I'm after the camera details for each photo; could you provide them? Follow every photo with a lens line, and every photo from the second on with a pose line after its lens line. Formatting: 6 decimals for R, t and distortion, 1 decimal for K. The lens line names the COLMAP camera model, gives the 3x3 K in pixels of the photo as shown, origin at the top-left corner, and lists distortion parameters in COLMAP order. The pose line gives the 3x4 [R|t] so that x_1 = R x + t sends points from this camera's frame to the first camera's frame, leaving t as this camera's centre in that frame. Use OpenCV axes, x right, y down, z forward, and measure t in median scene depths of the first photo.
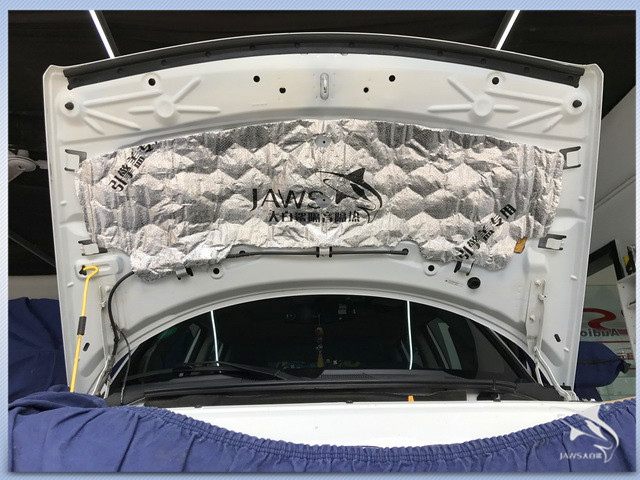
lens RADIAL K [[539.7, 0, 320.0], [0, 539.7, 240.0], [0, 0, 1]] dist [-0.066290, 0.135277]
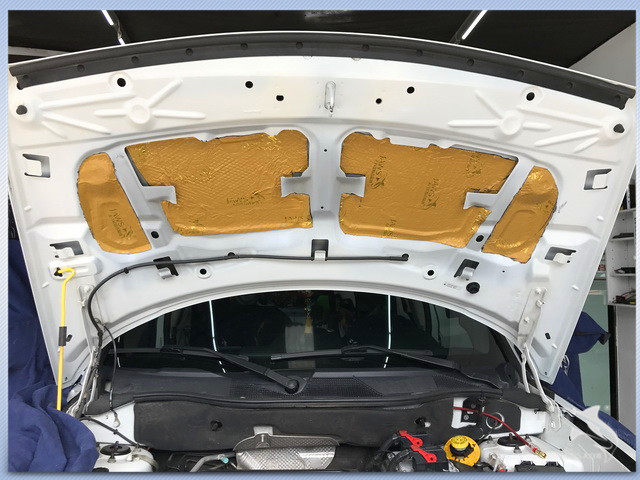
lens RADIAL K [[539.7, 0, 320.0], [0, 539.7, 240.0], [0, 0, 1]] dist [-0.066290, 0.135277]
pose [[0.998573, 0.028111, 0.045400, -0.035519], [-0.039984, 0.957155, 0.286802, -0.281494], [-0.035393, -0.288208, 0.956914, 0.118355]]
